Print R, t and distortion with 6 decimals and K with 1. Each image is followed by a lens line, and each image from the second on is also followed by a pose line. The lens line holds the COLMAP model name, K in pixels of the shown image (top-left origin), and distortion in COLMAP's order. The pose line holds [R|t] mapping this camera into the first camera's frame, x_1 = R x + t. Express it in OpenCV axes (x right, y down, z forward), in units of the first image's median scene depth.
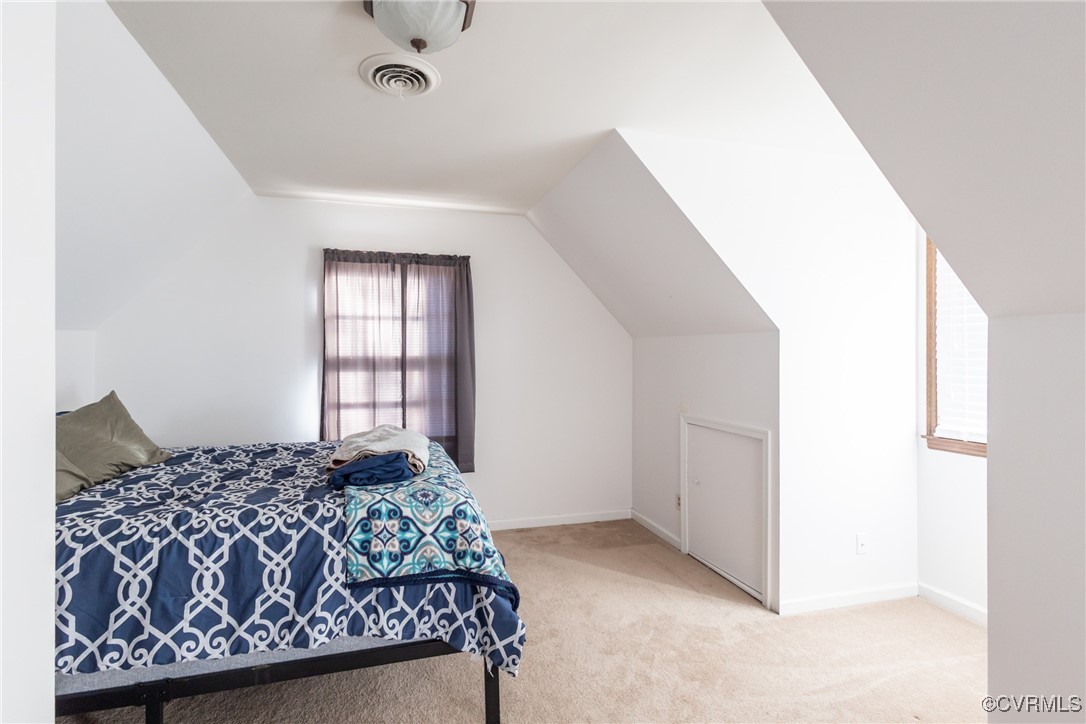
lens RADIAL K [[502.3, 0, 546.5], [0, 502.3, 355.8], [0, 0, 1]] dist [0.002302, 0.000811]
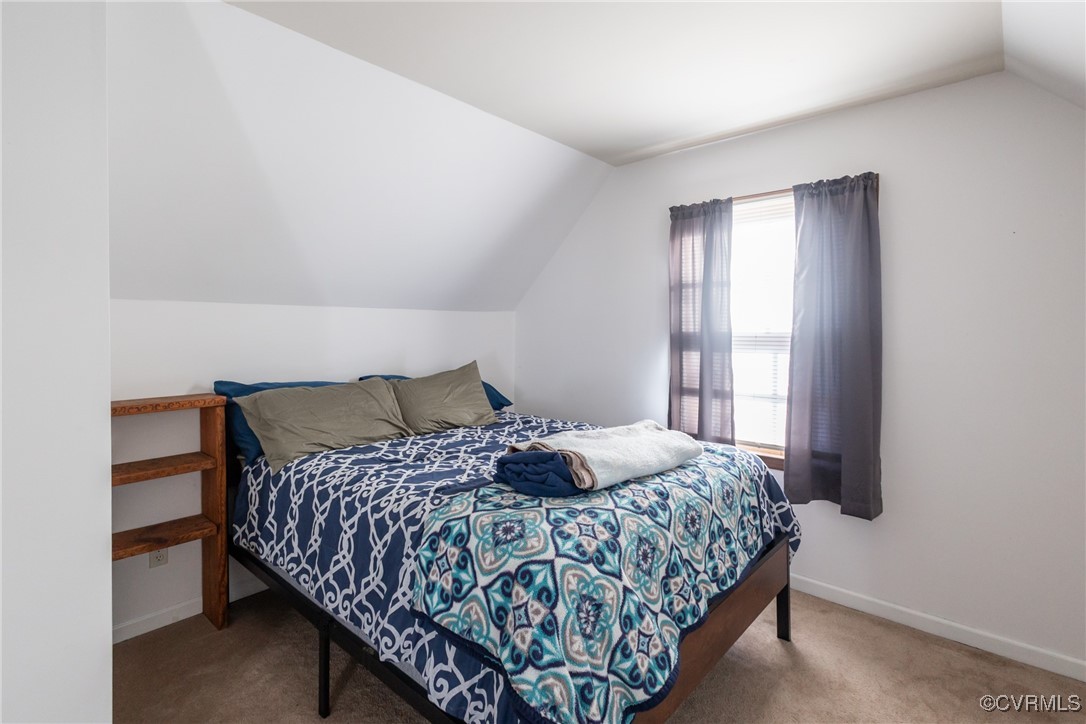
lens RADIAL K [[526.2, 0, 522.6], [0, 526.2, 329.5], [0, 0, 1]] dist [0.002098, 0.000388]
pose [[0.516282, -0.000783, -0.856418, 0.434862], [-0.001294, 0.999998, -0.001694, -0.003836], [0.856417, 0.001983, 0.516280, 0.680212]]
